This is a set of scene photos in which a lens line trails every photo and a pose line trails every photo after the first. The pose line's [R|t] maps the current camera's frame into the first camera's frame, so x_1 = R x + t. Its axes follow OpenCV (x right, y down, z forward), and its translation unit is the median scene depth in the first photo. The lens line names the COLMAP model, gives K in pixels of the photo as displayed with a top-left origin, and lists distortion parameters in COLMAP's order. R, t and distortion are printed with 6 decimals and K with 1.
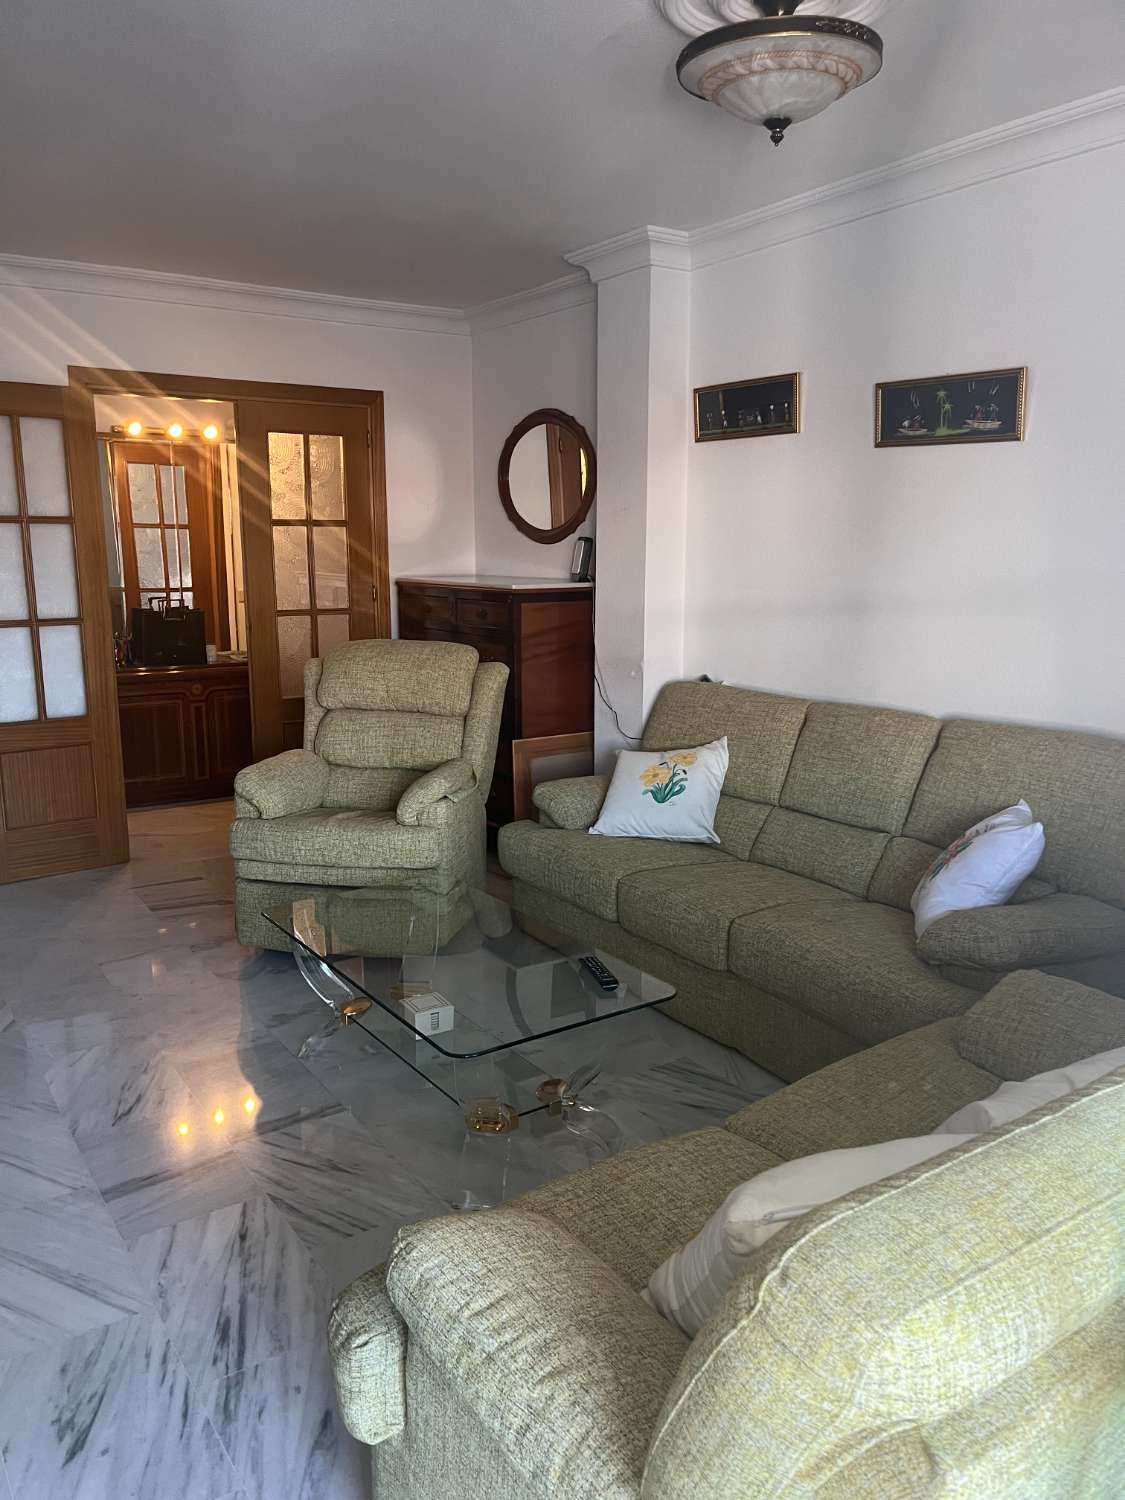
lens RADIAL K [[1148.9, 0, 559.9], [0, 1148.9, 756.2], [0, 0, 1]] dist [0.080312, -0.103032]
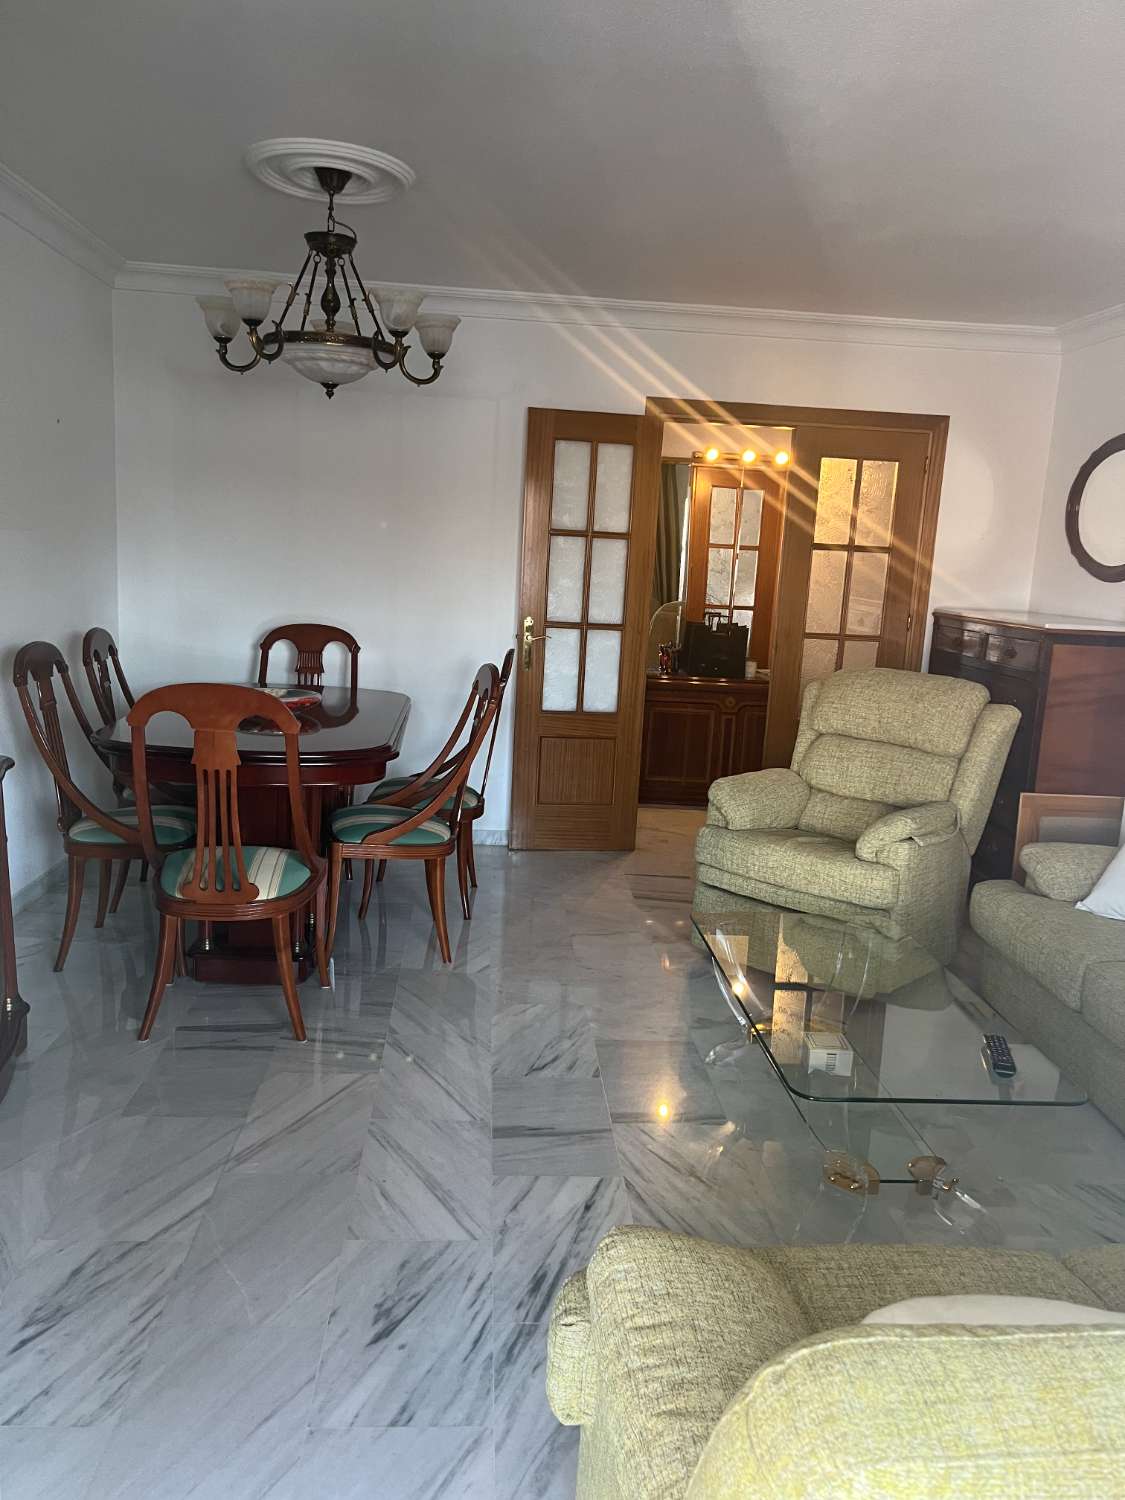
lens RADIAL K [[1148.9, 0, 559.9], [0, 1148.9, 756.2], [0, 0, 1]] dist [0.080312, -0.103032]
pose [[0.866285, 0.135309, -0.480876, 0.098462], [-0.146358, 0.989123, 0.014659, -0.003154], [0.477629, 0.057681, 0.876666, 0.024018]]
